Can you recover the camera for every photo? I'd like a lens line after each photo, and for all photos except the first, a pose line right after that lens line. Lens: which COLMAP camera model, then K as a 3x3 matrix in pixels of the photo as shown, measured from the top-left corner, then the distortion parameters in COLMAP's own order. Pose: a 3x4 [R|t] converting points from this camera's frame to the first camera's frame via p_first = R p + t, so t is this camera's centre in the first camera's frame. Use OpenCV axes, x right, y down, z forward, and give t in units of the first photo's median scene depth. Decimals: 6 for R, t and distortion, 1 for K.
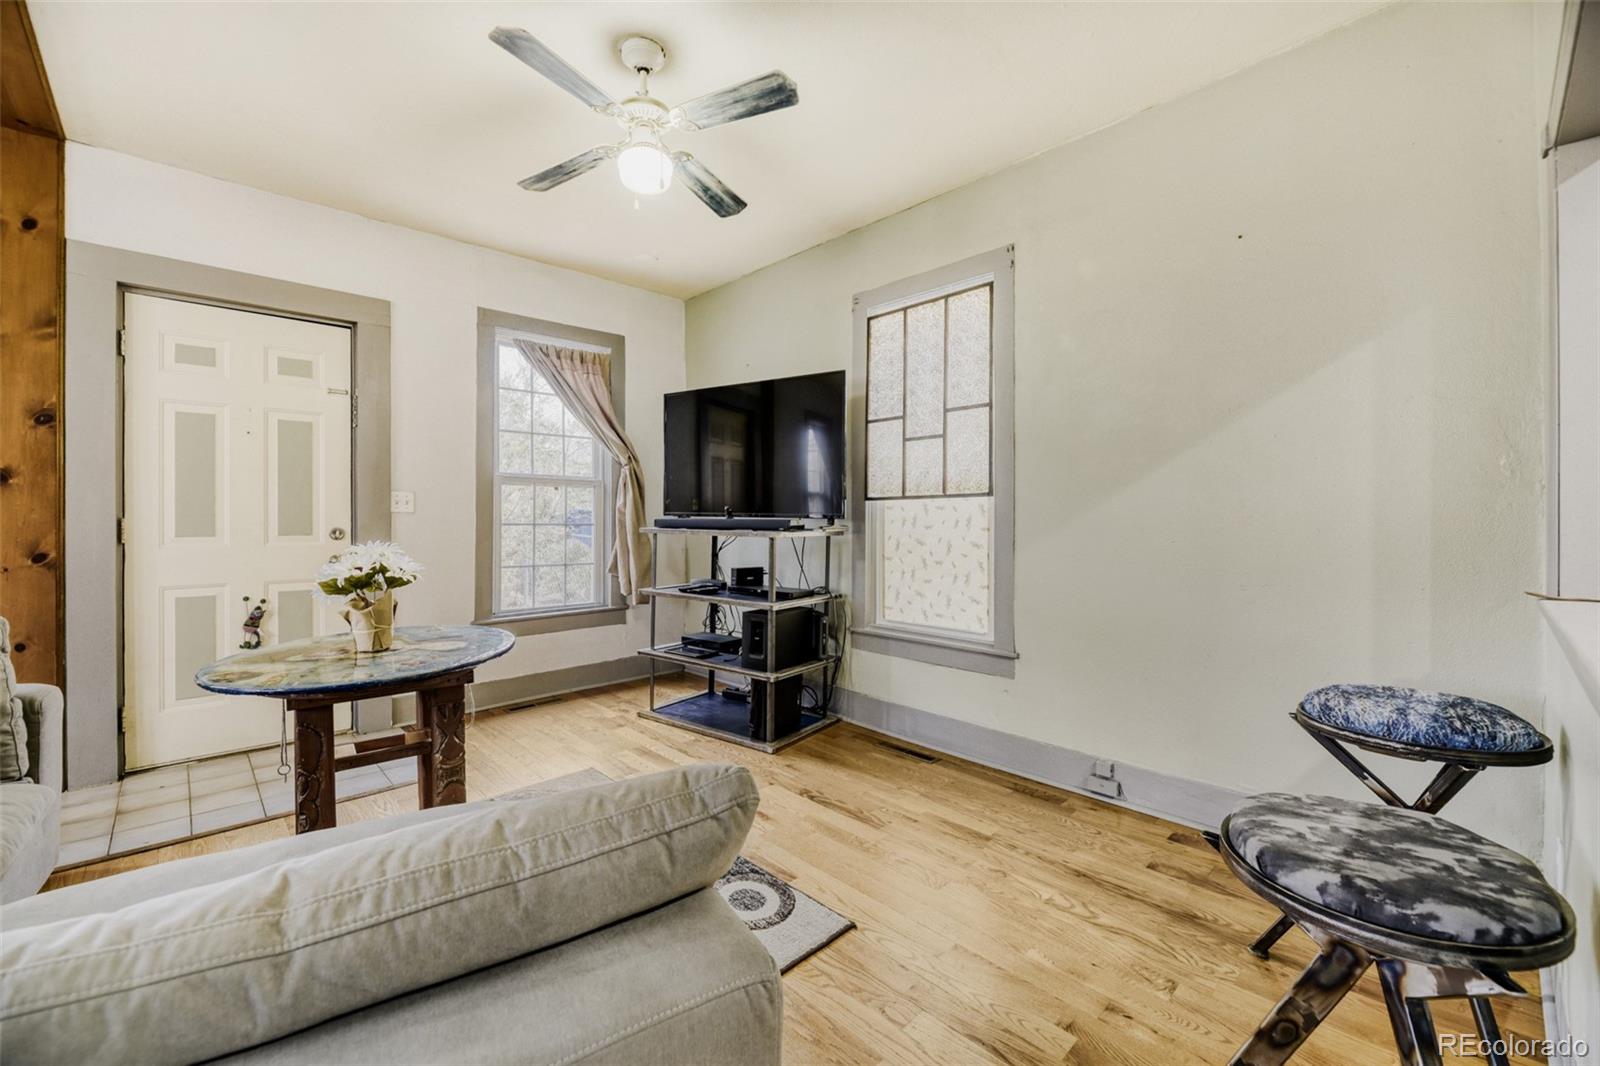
lens RADIAL K [[664.6, 0, 797.2], [0, 664.6, 520.3], [0, 0, 1]] dist [-0.000319, -0.004622]
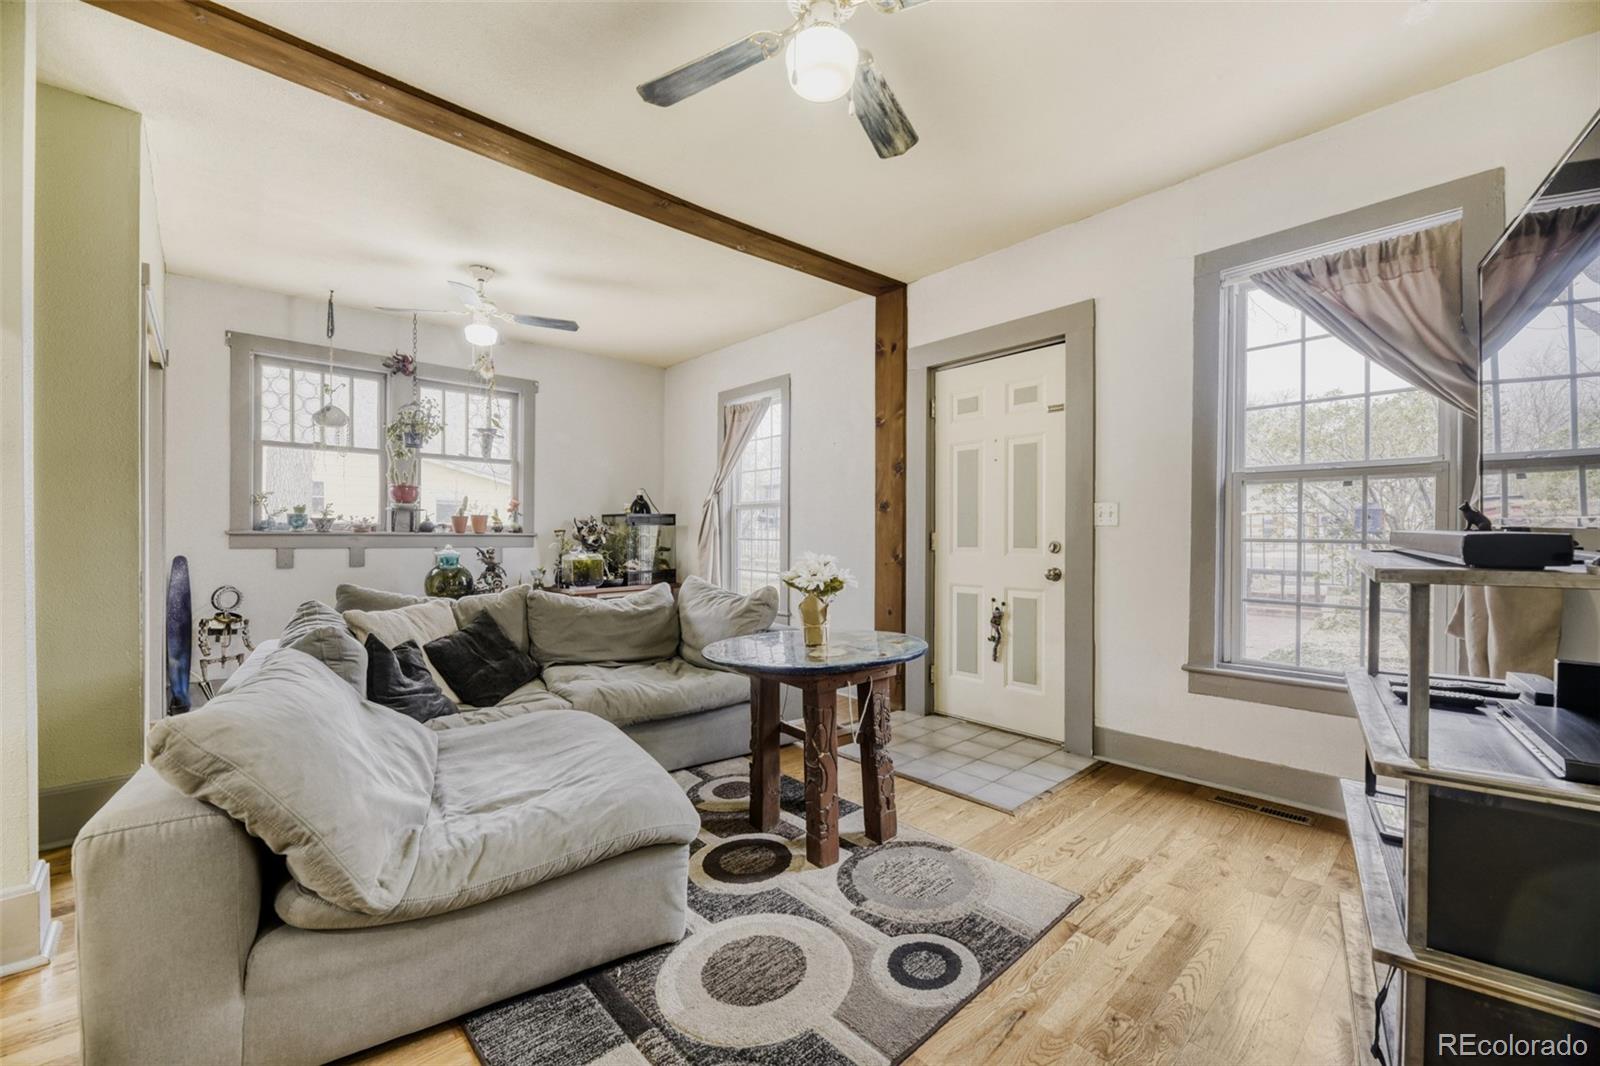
lens RADIAL K [[652.1, 0, 789.0], [0, 652.1, 536.8], [0, 0, 1]] dist [0.001061, -0.003409]
pose [[-0.050154, 0.006023, -0.998723, 0.362139], [-0.002740, 0.999977, 0.006168, -0.001363], [0.998738, 0.003046, -0.050137, 0.701047]]
